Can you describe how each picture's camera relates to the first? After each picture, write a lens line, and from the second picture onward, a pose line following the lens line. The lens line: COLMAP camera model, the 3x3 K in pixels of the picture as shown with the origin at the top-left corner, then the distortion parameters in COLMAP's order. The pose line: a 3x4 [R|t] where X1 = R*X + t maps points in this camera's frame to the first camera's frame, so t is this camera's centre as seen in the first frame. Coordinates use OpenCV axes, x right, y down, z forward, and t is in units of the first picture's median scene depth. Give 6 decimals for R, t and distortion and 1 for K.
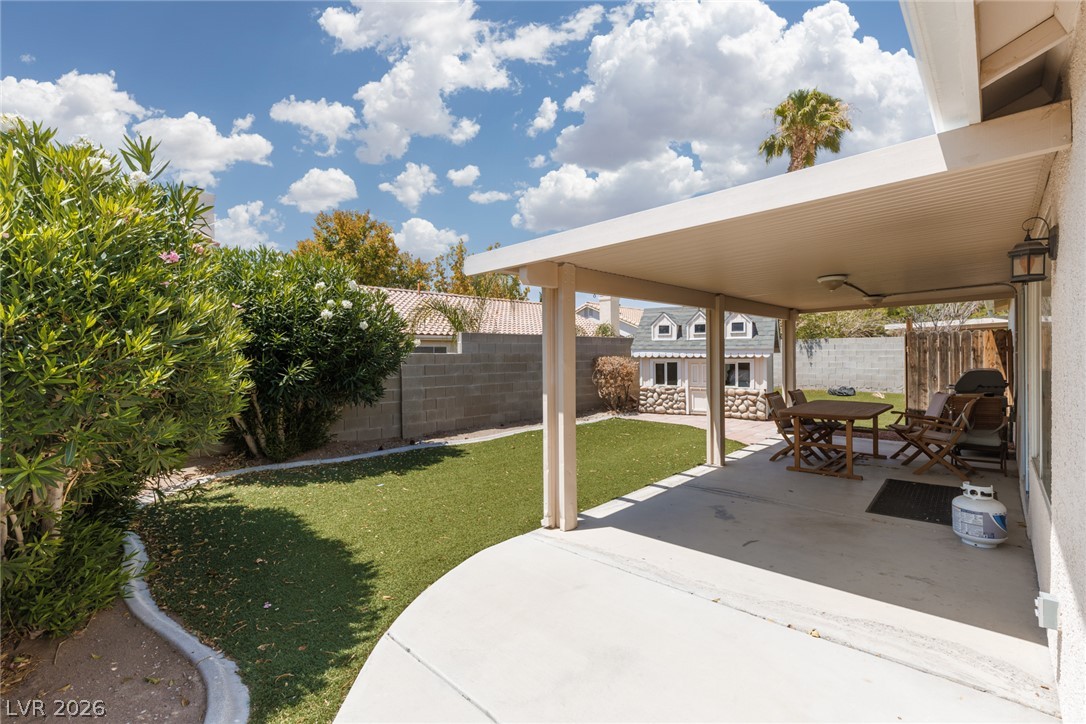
lens RADIAL K [[479.5, 0, 548.0], [0, 479.5, 356.0], [0, 0, 1]] dist [0.004142, -0.001106]
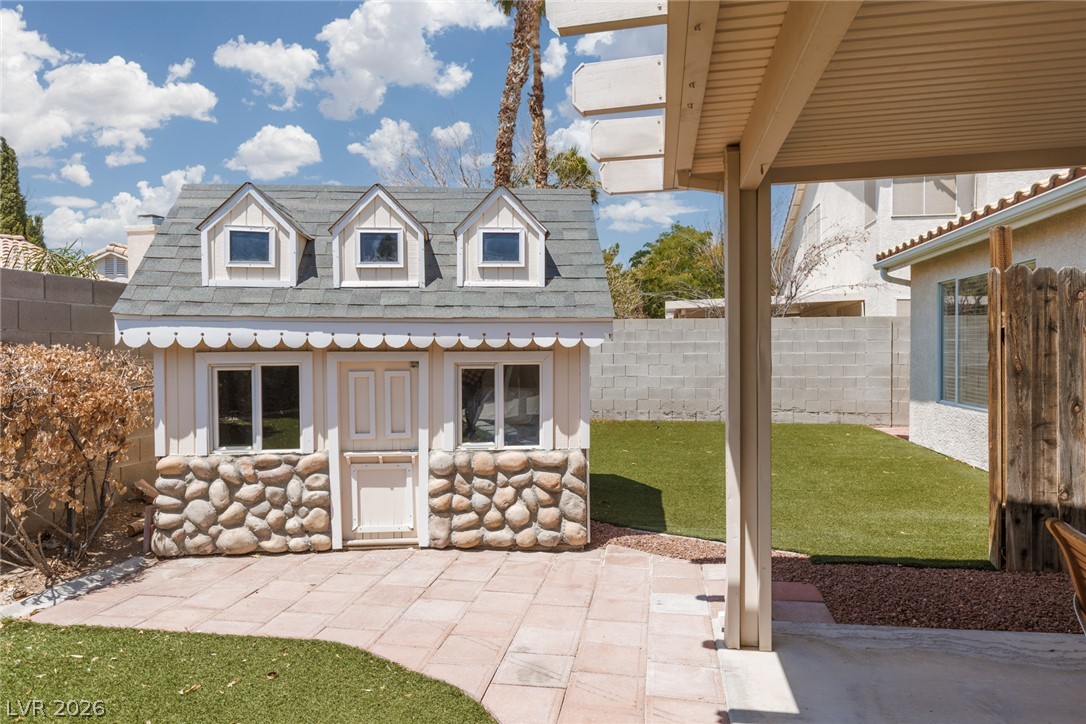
lens RADIAL K [[727.4, 0, 545.8], [0, 727.4, 363.6], [0, 0, 1]] dist [0.006180, -0.002056]
pose [[0.834200, -0.005331, 0.551437, 0.169220], [0.002457, 0.999979, 0.005950, 0.010175], [-0.551457, -0.003609, 0.834195, 0.617283]]
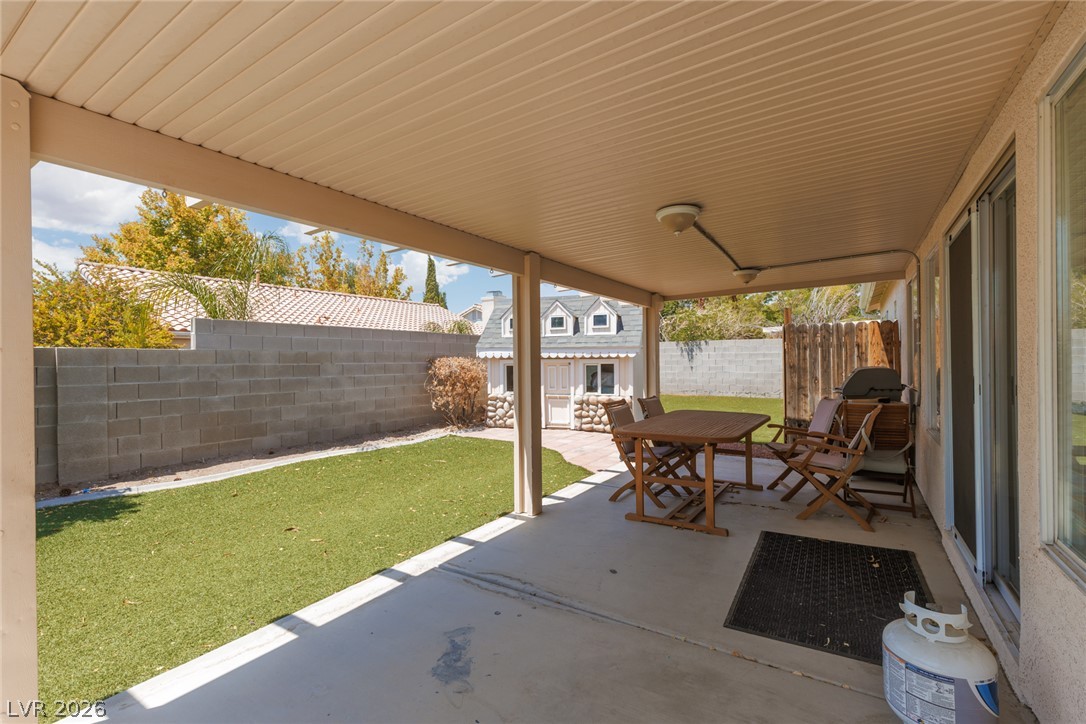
lens RADIAL K [[479.5, 0, 542.3], [0, 479.5, 361.2], [0, 0, 1]] dist [0.004142, -0.001106]
pose [[0.984177, -0.001211, 0.177182, 0.156585], [0.002259, 0.999981, -0.005713, 0.013725], [-0.177171, 0.006023, 0.984162, 0.216240]]
